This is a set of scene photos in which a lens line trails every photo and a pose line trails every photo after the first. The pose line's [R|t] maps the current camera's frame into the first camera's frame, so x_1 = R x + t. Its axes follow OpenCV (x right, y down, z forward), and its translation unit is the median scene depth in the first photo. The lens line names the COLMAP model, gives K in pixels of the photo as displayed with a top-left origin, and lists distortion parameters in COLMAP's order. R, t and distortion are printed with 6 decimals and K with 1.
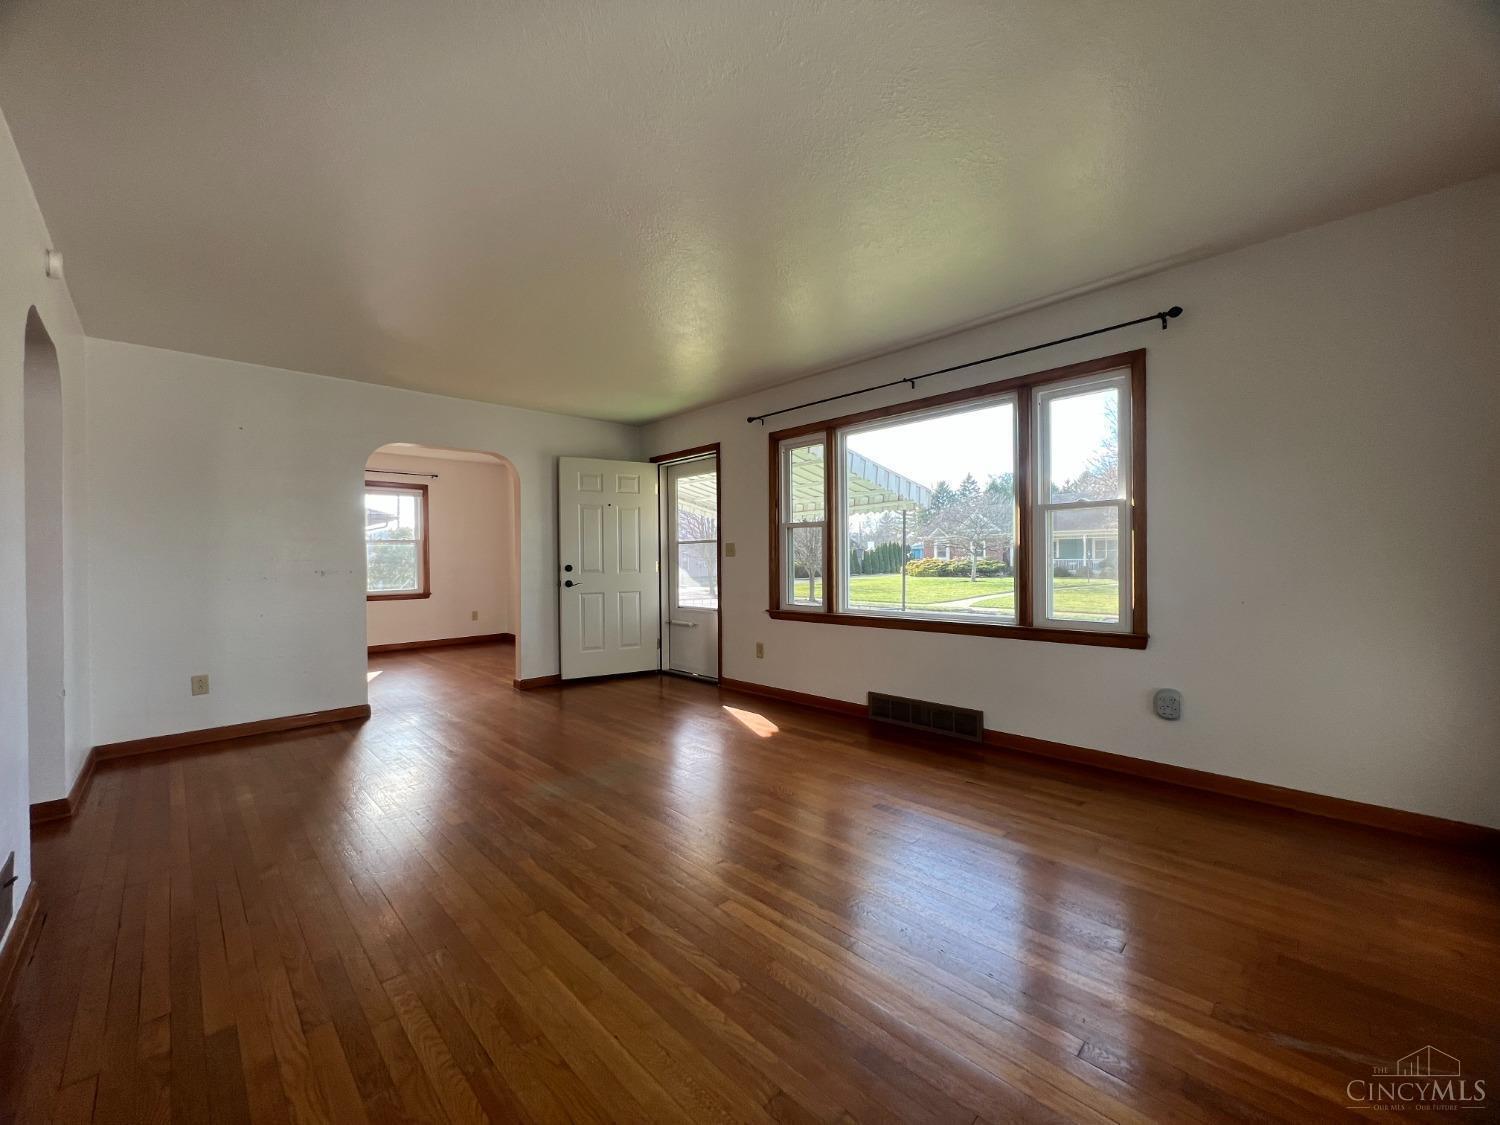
lens RADIAL K [[609.9, 0, 704.0], [0, 609.9, 566.2], [0, 0, 1]] dist [0.015668, 0.000074]
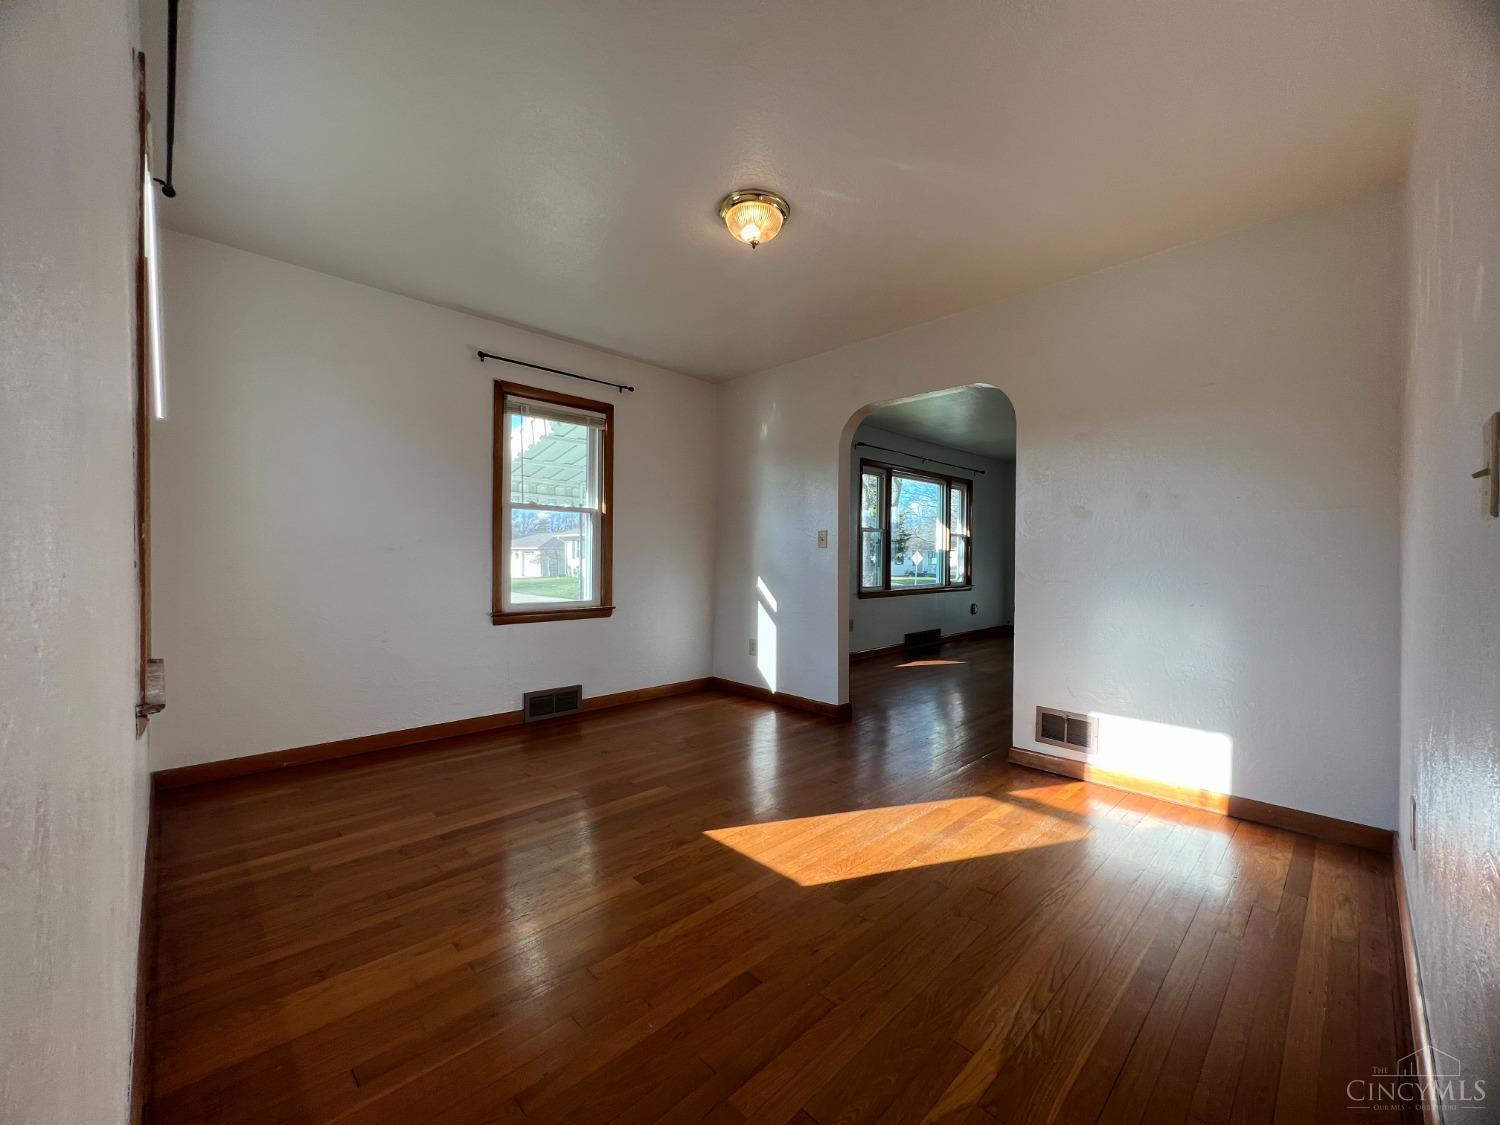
lens RADIAL K [[595.7, 0, 746.5], [0, 595.7, 563.8], [0, 0, 1]] dist [0.000565, 0.000020]
pose [[-0.021888, -0.005892, 0.999743, -0.736424], [-0.006730, 0.999961, 0.005746, 0.002994], [-0.999738, -0.006602, -0.021927, 0.797657]]
